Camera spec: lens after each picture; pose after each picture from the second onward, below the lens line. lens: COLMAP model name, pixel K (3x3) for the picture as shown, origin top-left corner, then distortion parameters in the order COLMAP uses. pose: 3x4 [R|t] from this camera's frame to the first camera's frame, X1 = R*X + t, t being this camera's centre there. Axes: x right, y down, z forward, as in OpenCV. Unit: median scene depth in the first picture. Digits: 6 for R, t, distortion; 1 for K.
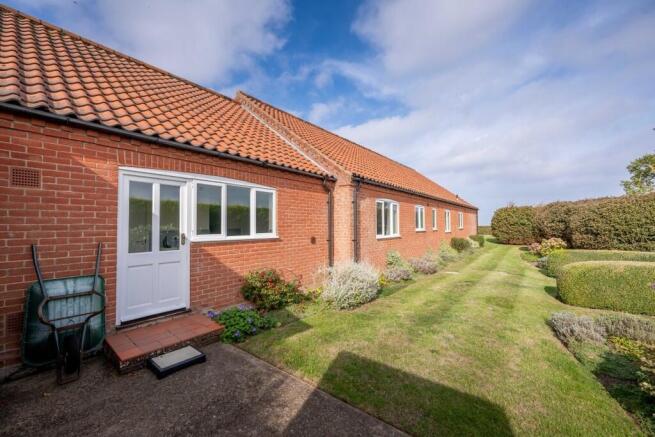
lens RADIAL K [[257.7, 0, 327.5], [0, 257.7, 218.5], [0, 0, 1]] dist [0.000055, -0.000011]
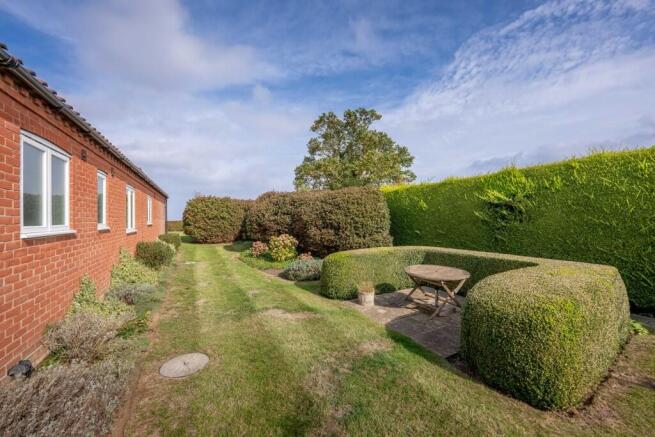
lens RADIAL K [[257.7, 0, 327.5], [0, 257.7, 218.5], [0, 0, 1]] dist [0.000055, -0.000011]
pose [[0.407386, 0.003091, 0.913251, 0.160024], [-0.019027, 0.999806, 0.005103, 0.015775], [-0.913058, -0.019455, 0.407366, 0.428621]]
